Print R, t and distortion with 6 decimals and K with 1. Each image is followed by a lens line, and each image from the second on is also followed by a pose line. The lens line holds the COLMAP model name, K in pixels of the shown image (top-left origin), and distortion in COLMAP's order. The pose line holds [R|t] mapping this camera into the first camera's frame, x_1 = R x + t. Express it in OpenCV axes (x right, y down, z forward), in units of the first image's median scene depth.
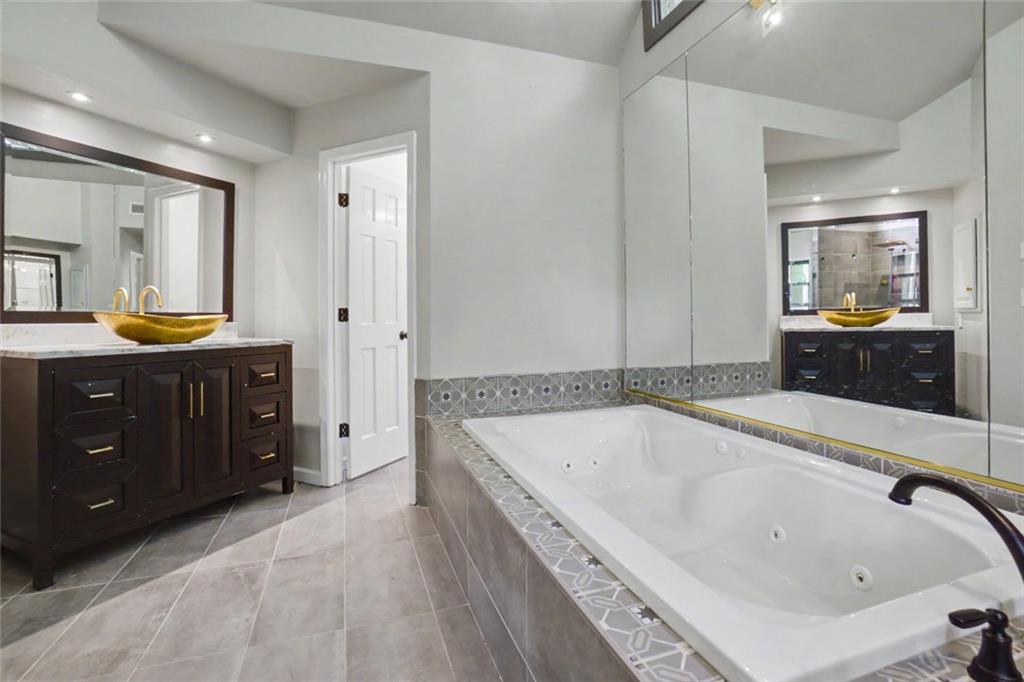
lens RADIAL K [[468.7, 0, 507.3], [0, 468.7, 312.2], [0, 0, 1]] dist [-0.065433, 0.022694]
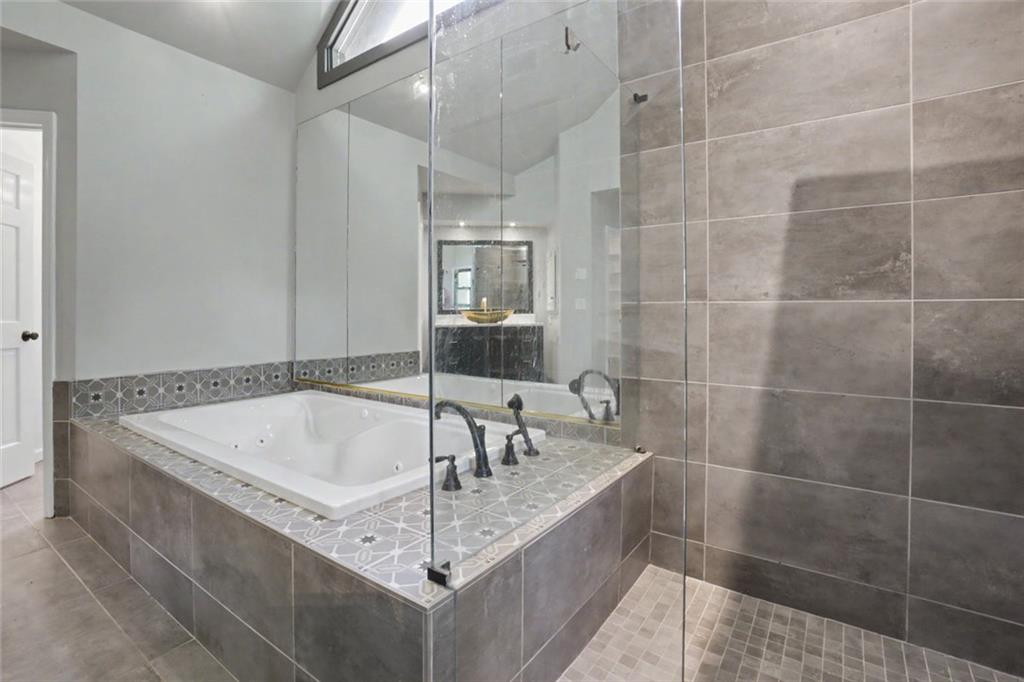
lens RADIAL K [[468.7, 0, 507.3], [0, 468.7, 312.2], [0, 0, 1]] dist [-0.065433, 0.022694]
pose [[0.803189, 0.006869, 0.595684, -0.003509], [-0.008985, 0.999959, 0.000584, -0.003339], [-0.595656, -0.005821, 0.803218, -0.230144]]
